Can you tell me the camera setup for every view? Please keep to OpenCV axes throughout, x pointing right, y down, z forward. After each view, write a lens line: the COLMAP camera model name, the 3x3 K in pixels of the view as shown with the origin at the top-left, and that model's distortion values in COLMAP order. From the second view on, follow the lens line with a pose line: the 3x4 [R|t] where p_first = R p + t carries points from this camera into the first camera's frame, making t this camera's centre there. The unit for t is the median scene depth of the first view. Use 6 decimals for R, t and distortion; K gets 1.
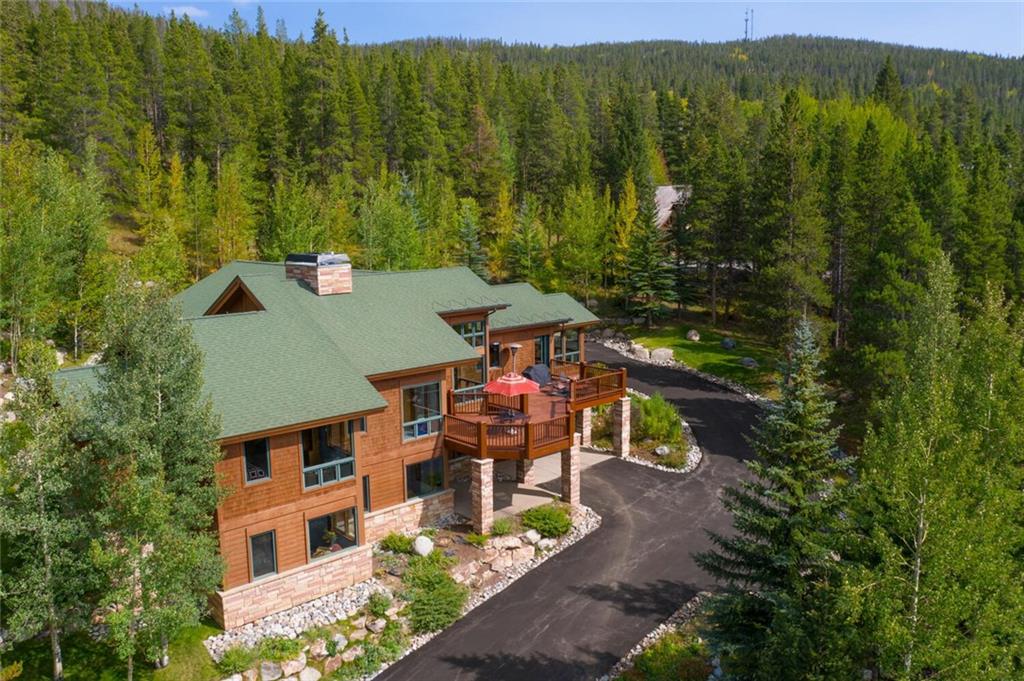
lens RADIAL K [[800.3, 0, 512.0], [0, 800.3, 340.5], [0, 0, 1]] dist [-0.043021, 0.010633]
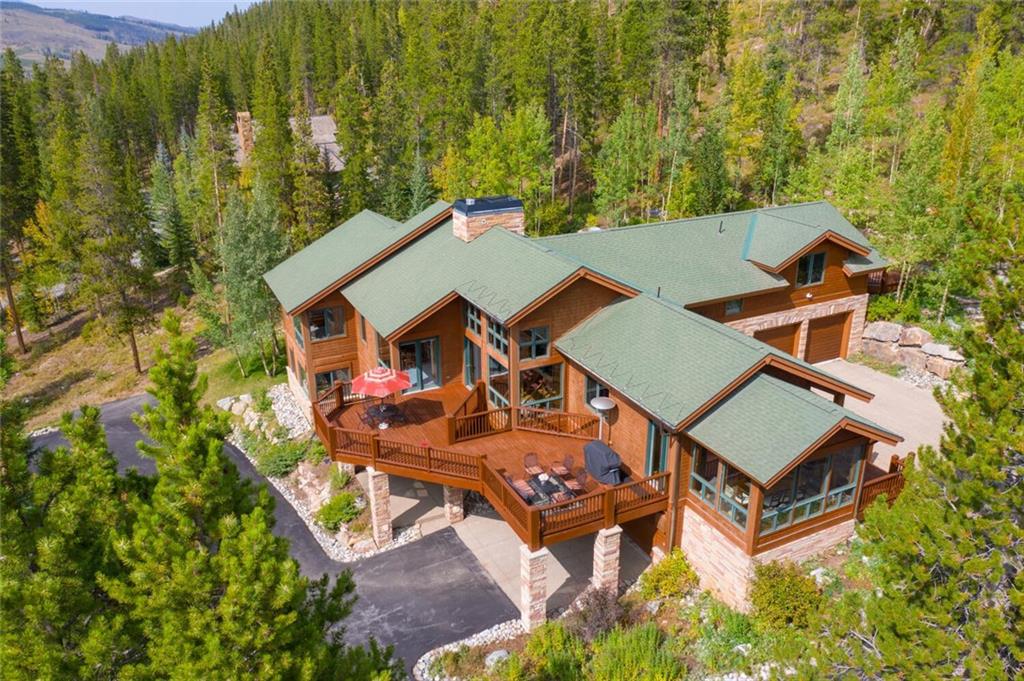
lens RADIAL K [[800.3, 0, 512.0], [0, 800.3, 340.5], [0, 0, 1]] dist [-0.043021, 0.010633]
pose [[-0.276612, 0.364679, -0.889098, 0.859566], [-0.140934, 0.899799, 0.412915, -0.438476], [0.950591, 0.239521, -0.197499, 1.479857]]
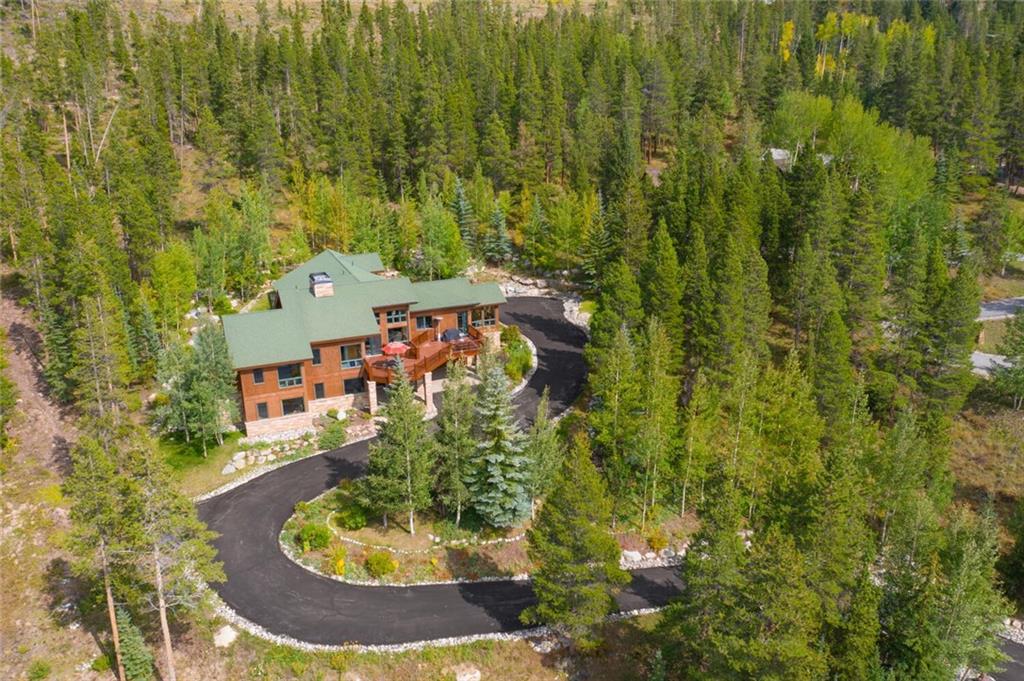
lens RADIAL K [[800.3, 0, 512.0], [0, 800.3, 340.5], [0, 0, 1]] dist [-0.043021, 0.010633]
pose [[0.939763, 0.106032, -0.324965, 1.085181], [-0.050883, 0.983475, 0.173747, -0.384271], [0.338017, -0.146746, 0.929629, -0.948815]]
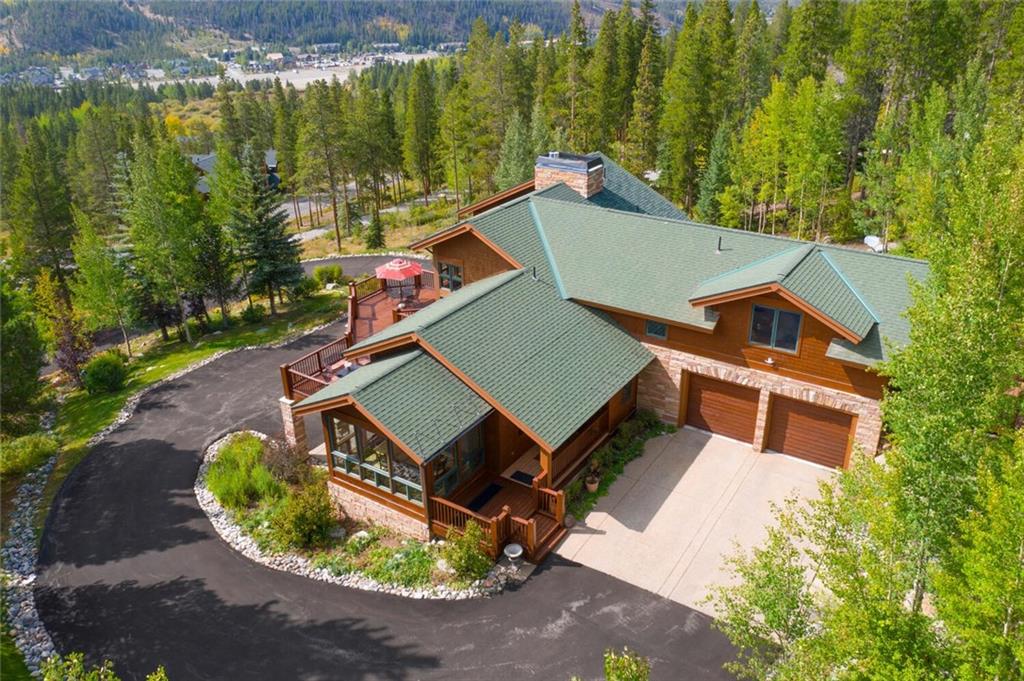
lens RADIAL K [[800.3, 0, 512.0], [0, 800.3, 340.5], [0, 0, 1]] dist [-0.043021, 0.010633]
pose [[-0.970379, 0.128862, -0.204349, 0.104817], [-0.010775, 0.821936, 0.569477, -0.611751], [0.241346, 0.554811, -0.796202, 2.317749]]
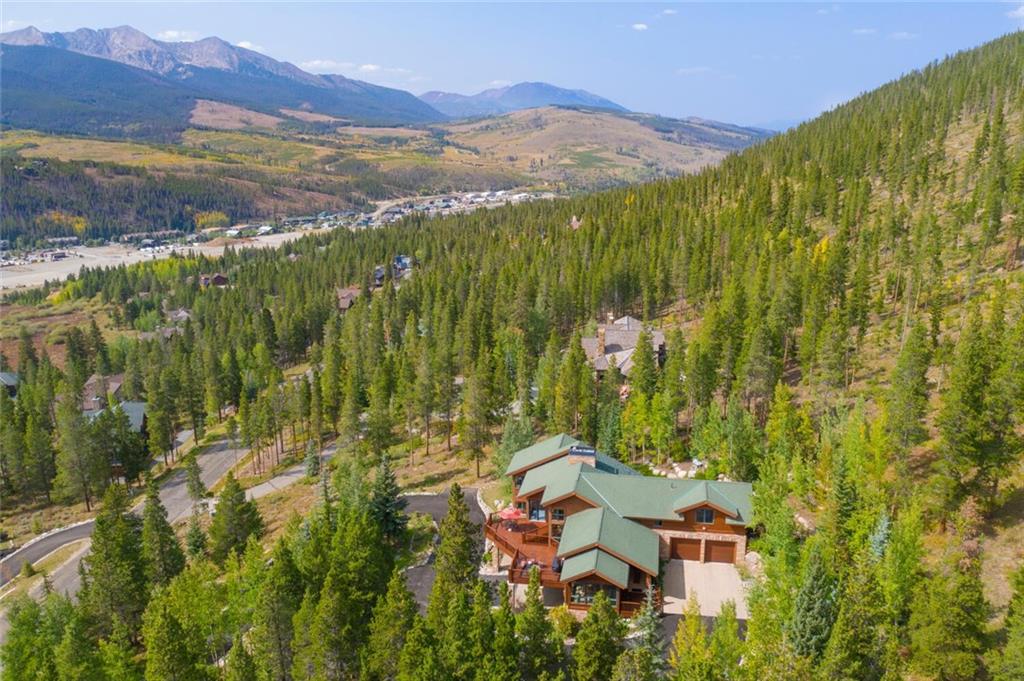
lens RADIAL K [[800.3, 0, 512.0], [0, 800.3, 340.5], [0, 0, 1]] dist [-0.043021, 0.010633]
pose [[-0.798638, 0.172614, -0.576526, 1.489392], [-0.075735, 0.921541, 0.380825, -1.547204], [0.597028, 0.347804, -0.722904, 2.930844]]
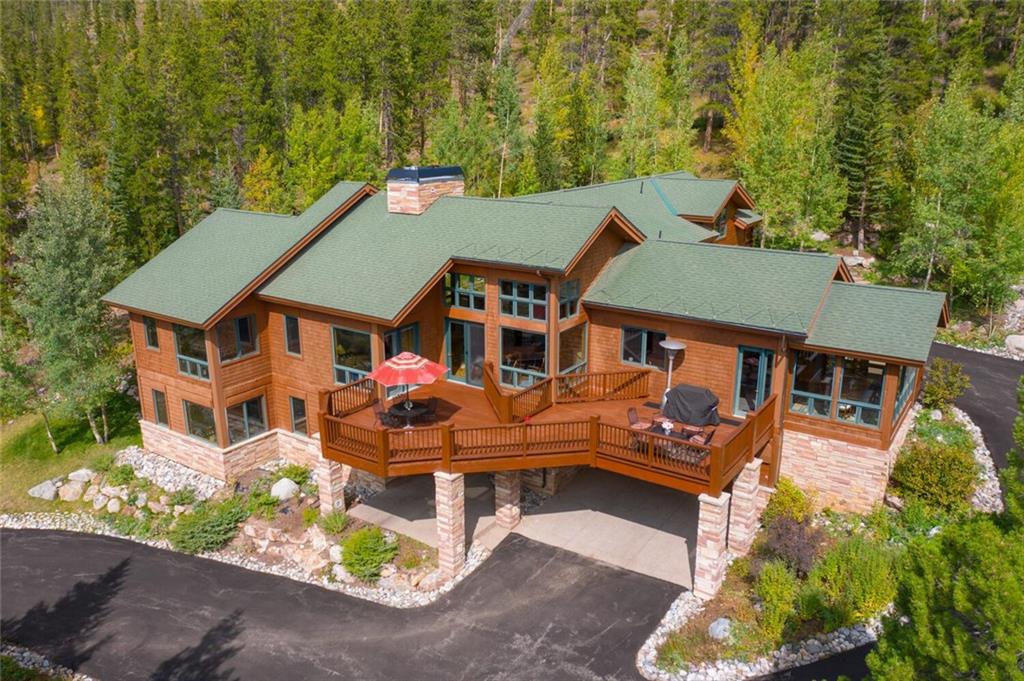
lens RADIAL K [[800.3, 0, 512.0], [0, 800.3, 340.5], [0, 0, 1]] dist [-0.043021, 0.010633]
pose [[0.228149, 0.284819, -0.931035, 0.784896], [-0.153485, 0.954820, 0.254484, -0.192708], [0.961452, 0.084840, 0.261556, 1.008820]]
